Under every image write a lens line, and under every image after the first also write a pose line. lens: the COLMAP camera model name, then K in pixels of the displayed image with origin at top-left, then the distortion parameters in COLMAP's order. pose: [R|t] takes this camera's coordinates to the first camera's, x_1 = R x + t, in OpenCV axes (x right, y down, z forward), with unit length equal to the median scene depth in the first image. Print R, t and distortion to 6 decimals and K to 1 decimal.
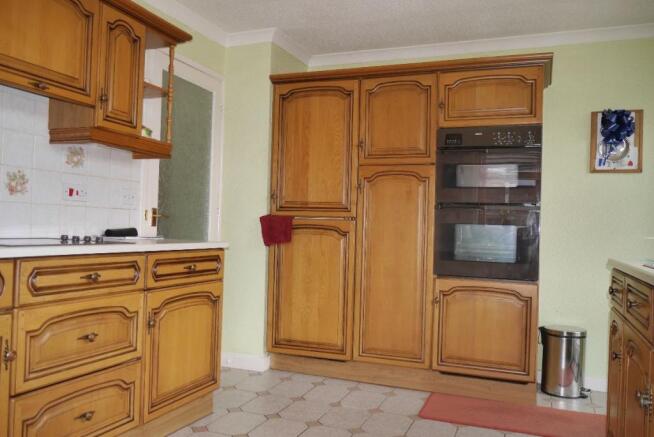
lens RADIAL K [[550.8, 0, 326.2], [0, 550.8, 219.2], [0, 0, 1]] dist [-0.005961, -0.002864]
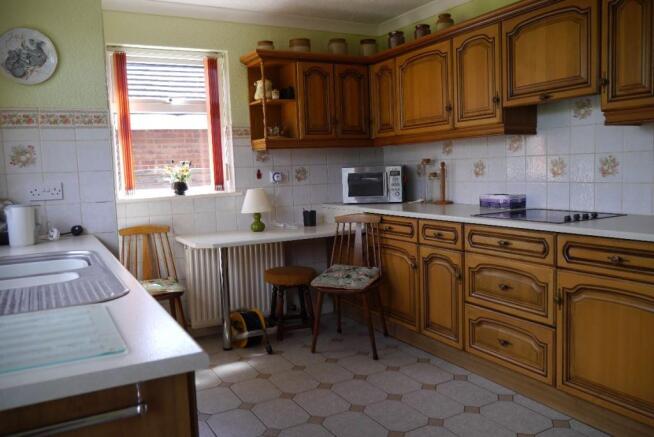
lens RADIAL K [[550.8, 0, 326.2], [0, 550.8, 217.4], [0, 0, 1]] dist [-0.005961, -0.002864]
pose [[-0.651583, 0.061195, -0.756105, 0.771498], [0.026235, 0.997962, 0.058161, -0.042627], [0.758124, 0.018061, -0.651860, 1.356532]]
